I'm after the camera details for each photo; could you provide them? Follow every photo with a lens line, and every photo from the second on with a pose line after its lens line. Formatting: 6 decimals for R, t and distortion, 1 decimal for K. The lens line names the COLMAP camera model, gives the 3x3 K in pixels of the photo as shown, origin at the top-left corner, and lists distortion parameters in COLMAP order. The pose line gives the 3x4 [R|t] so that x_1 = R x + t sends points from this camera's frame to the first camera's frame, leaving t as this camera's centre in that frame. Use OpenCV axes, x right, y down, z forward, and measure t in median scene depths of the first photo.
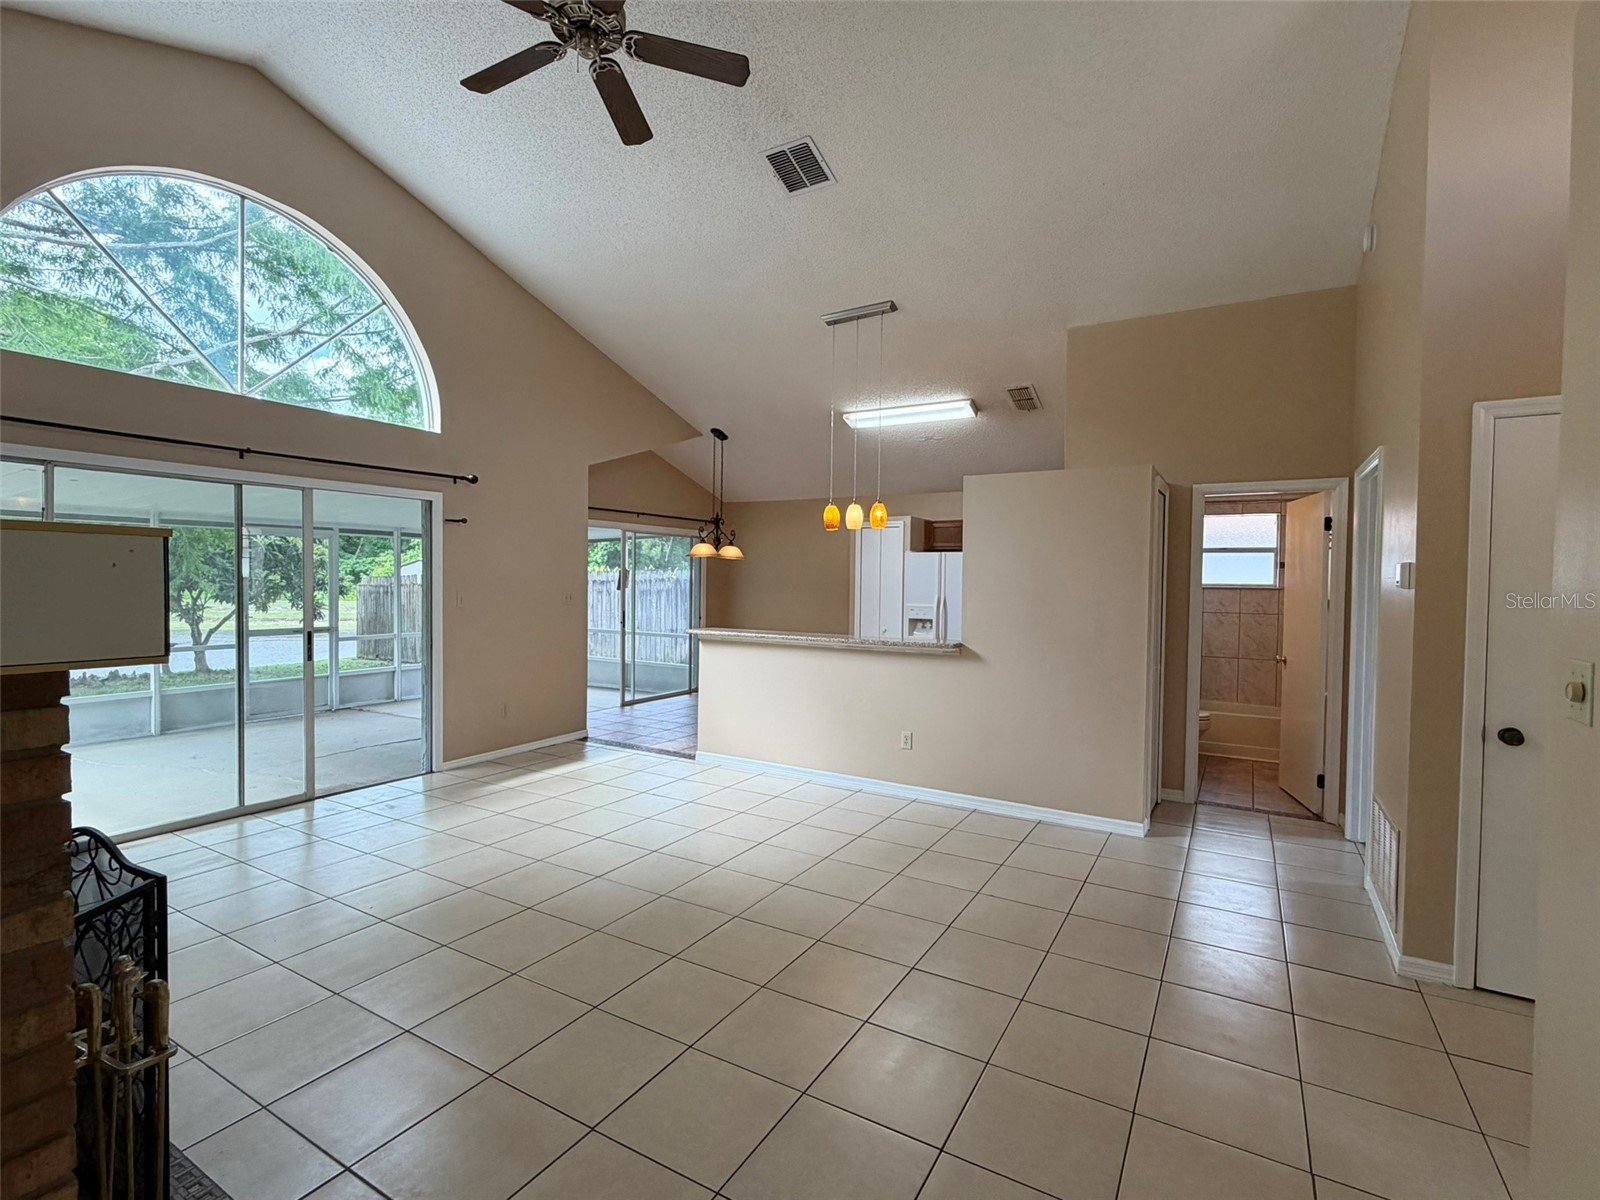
lens RADIAL K [[757.6, 0, 799.4], [0, 757.6, 605.1], [0, 0, 1]] dist [0.001218, -0.000612]
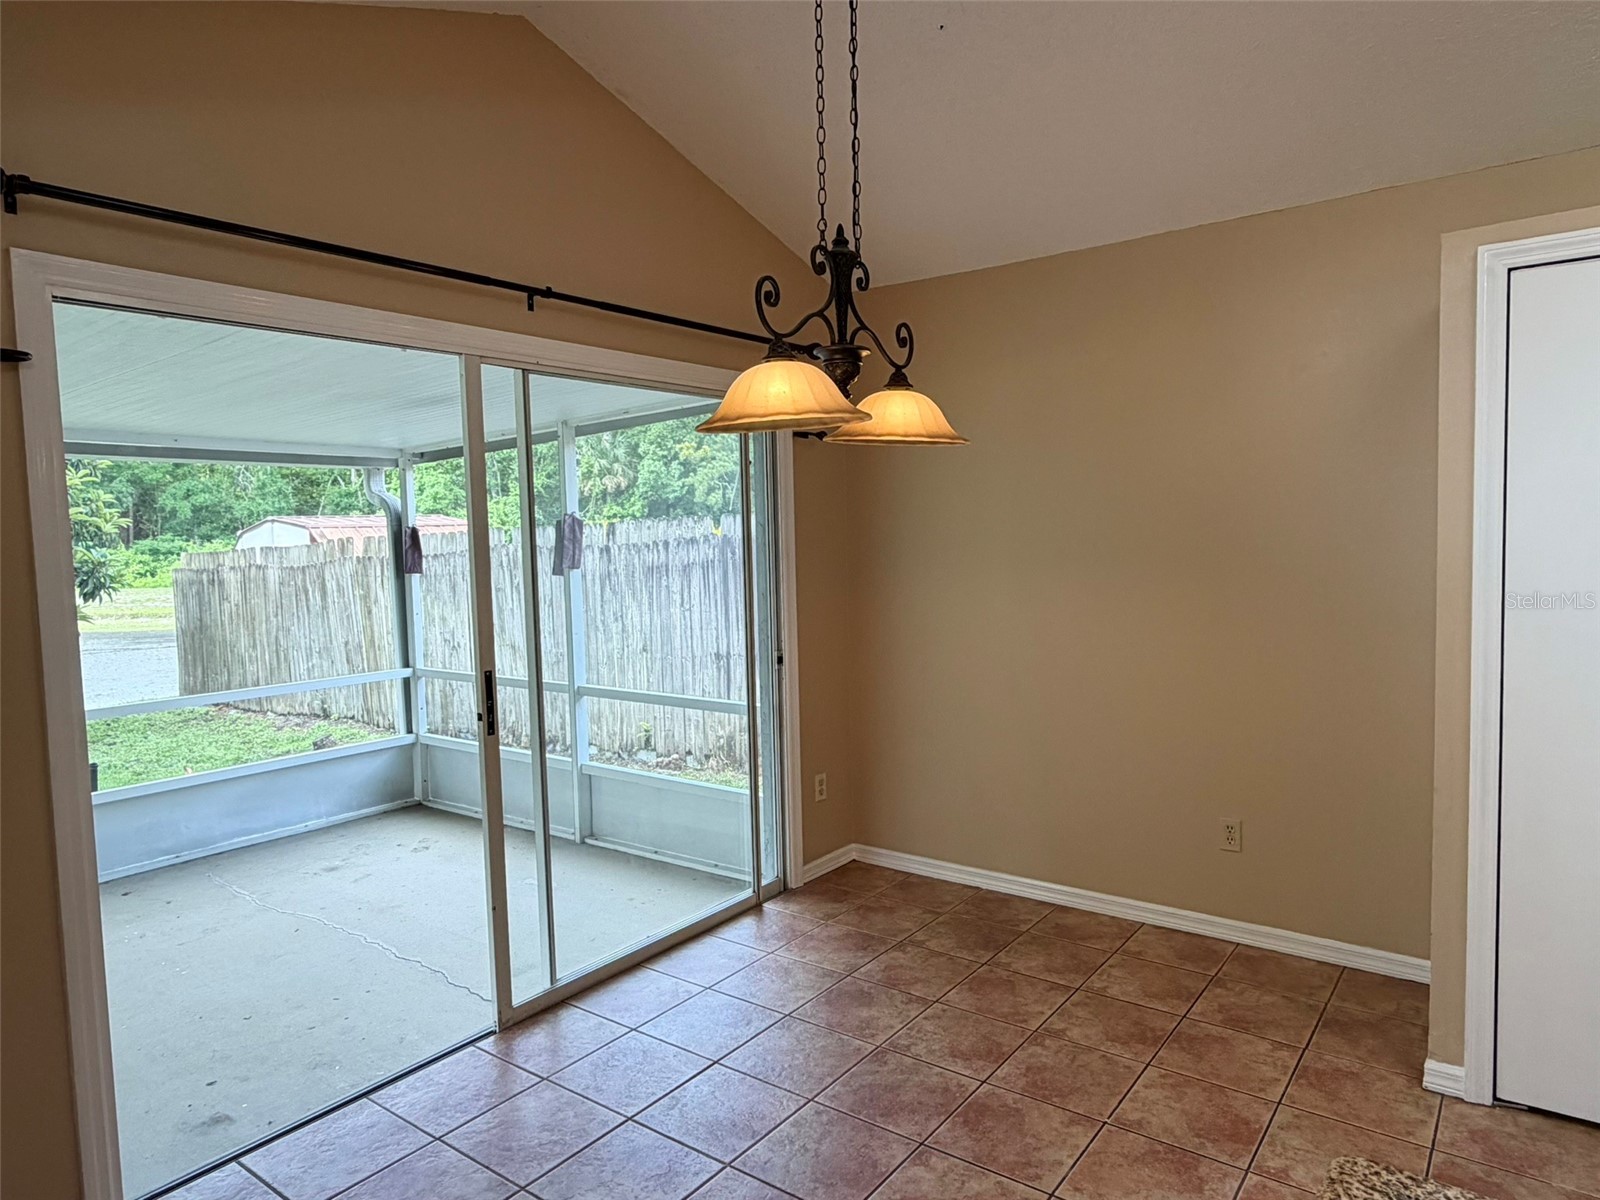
lens RADIAL K [[1004.6, 0, 807.0], [0, 1004.6, 601.7], [0, 0, 1]] dist [0.001598, -0.002753]
pose [[0.993914, -0.032120, -0.105368, -0.077216], [0.035834, 0.998795, 0.033543, -0.021052], [0.104163, -0.037115, 0.993867, 0.601311]]
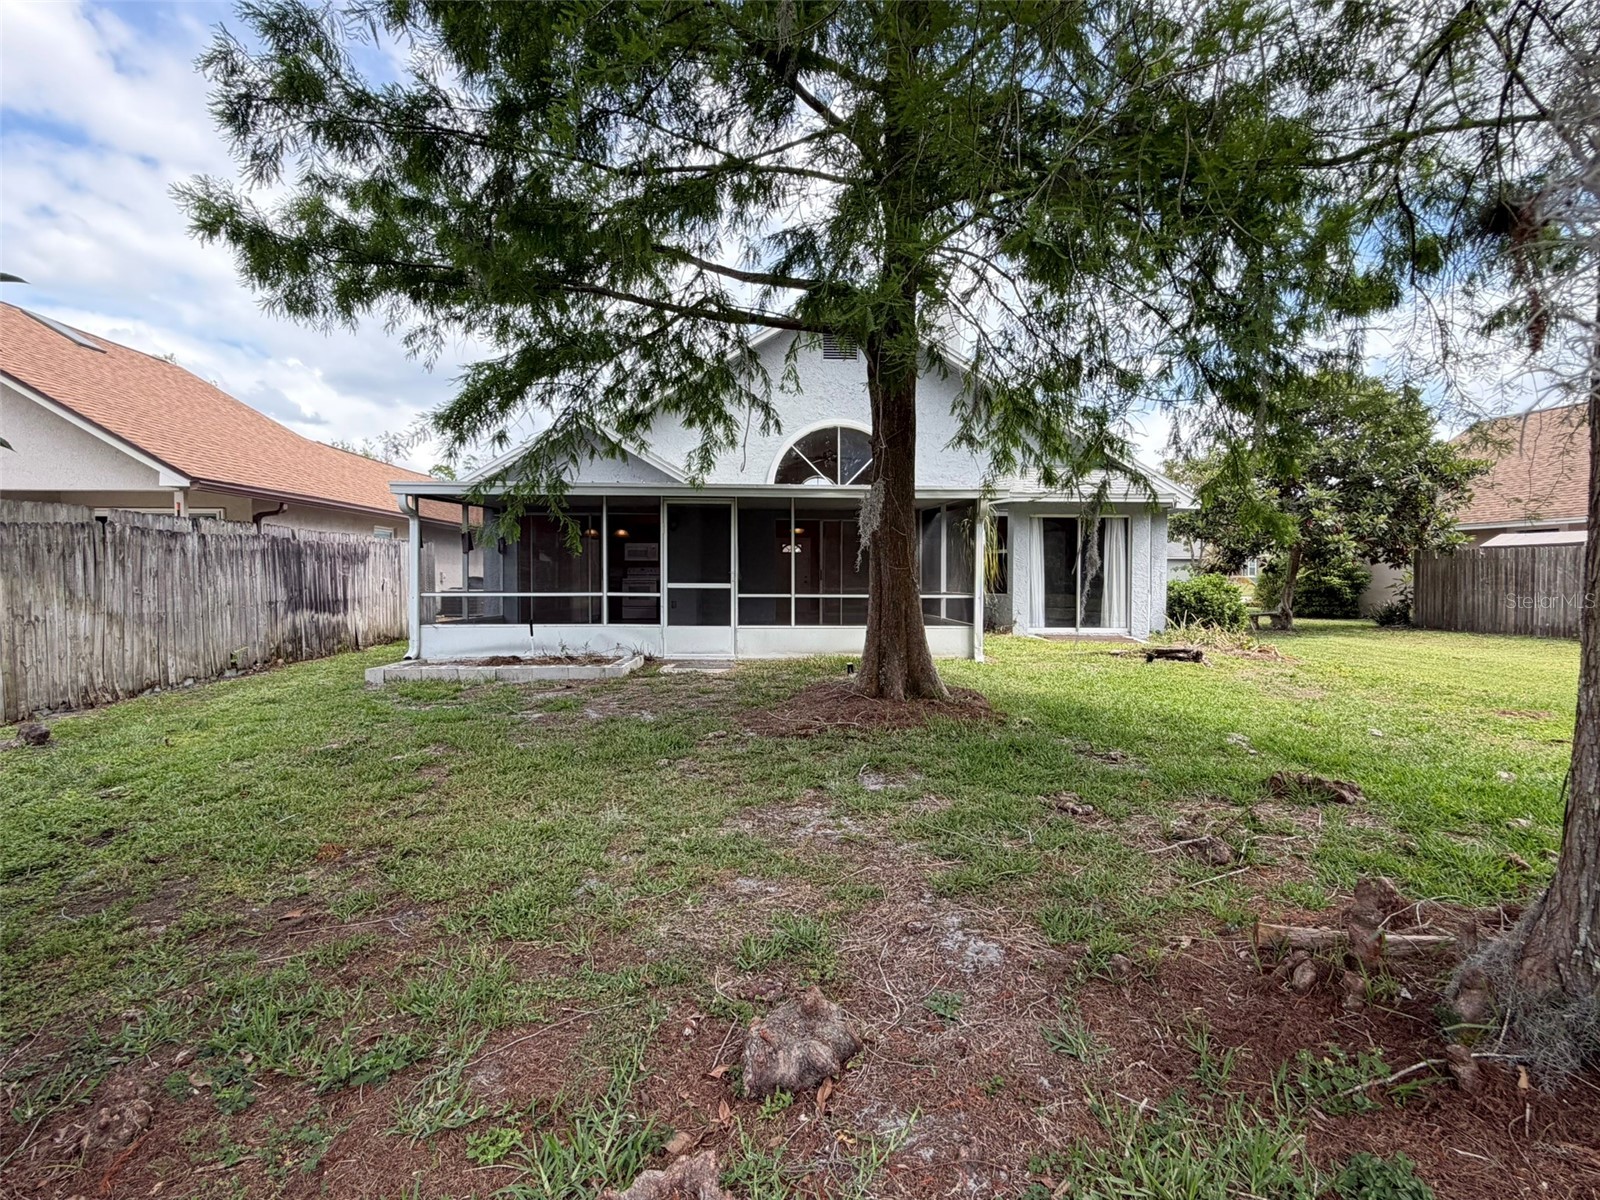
lens RADIAL K [[757.6, 0, 802.8], [0, 757.6, 605.6], [0, 0, 1]] dist [0.001218, -0.000612]
pose [[-0.537678, -0.043764, 0.842014, -1.551588], [0.011914, 0.998158, 0.059488, -0.004570], [-0.843066, 0.042017, -0.536166, 1.330792]]
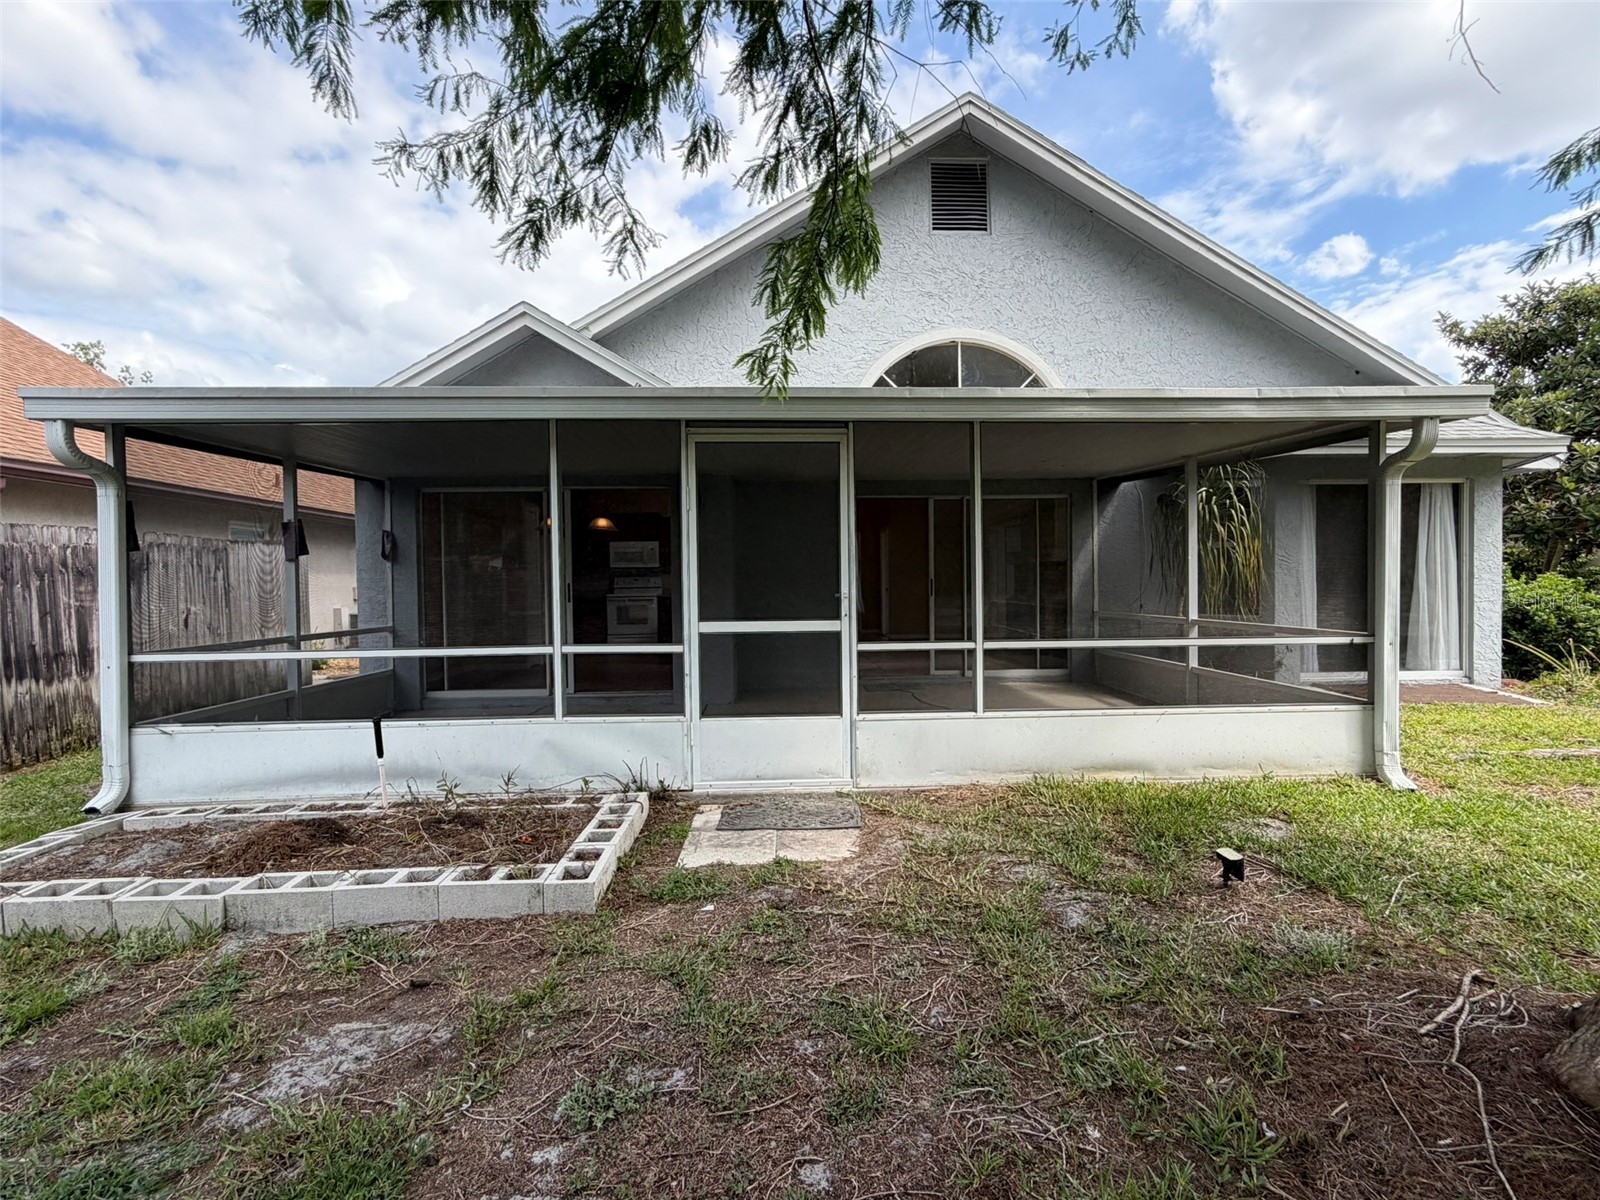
lens RADIAL K [[757.6, 0, 803.0], [0, 757.6, 606.4], [0, 0, 1]] dist [0.001218, -0.000612]
pose [[-0.546579, -0.032529, 0.836775, -0.994782], [0.026043, 0.998102, 0.055812, -0.009260], [-0.837002, 0.052298, -0.544694, 1.125954]]
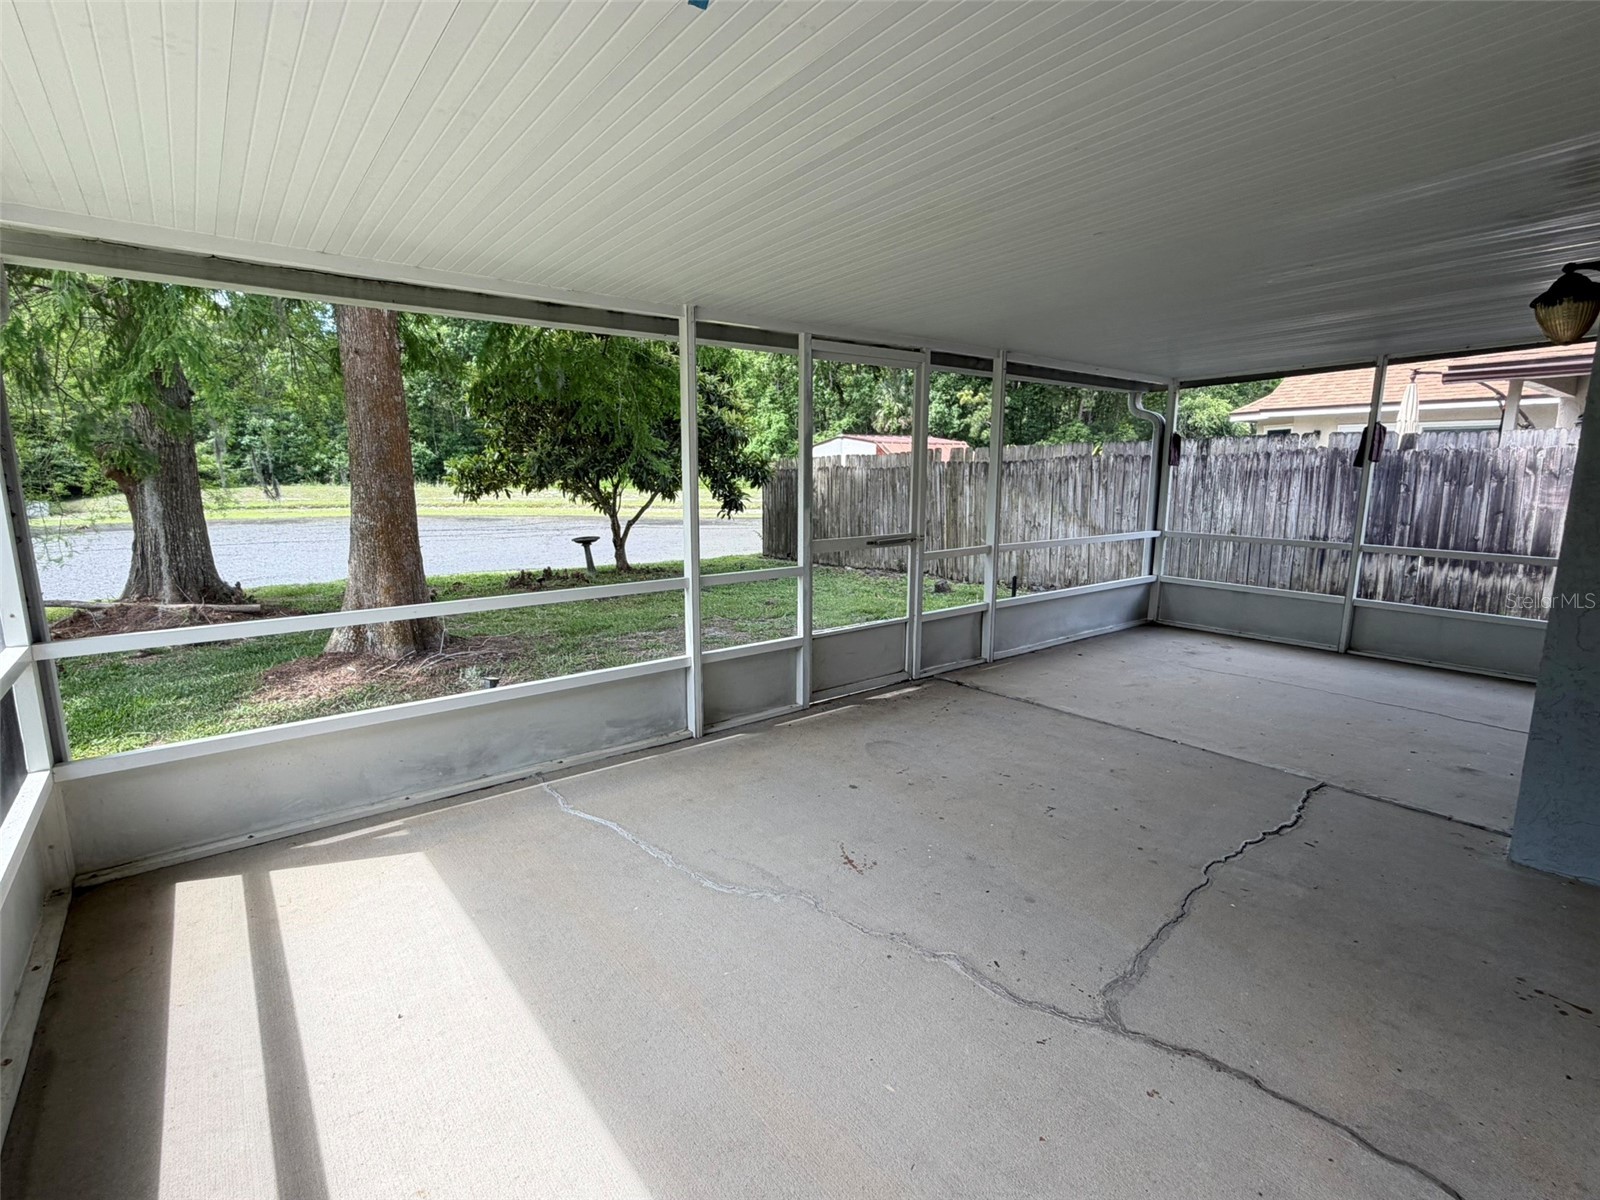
lens RADIAL K [[757.6, 0, 799.5], [0, 757.6, 594.6], [0, 0, 1]] dist [0.001218, -0.000612]
pose [[0.932573, 0.049075, -0.357631, -0.458202], [-0.001298, 0.991165, 0.132625, -0.001138], [0.360980, -0.123218, 0.924398, 0.416746]]
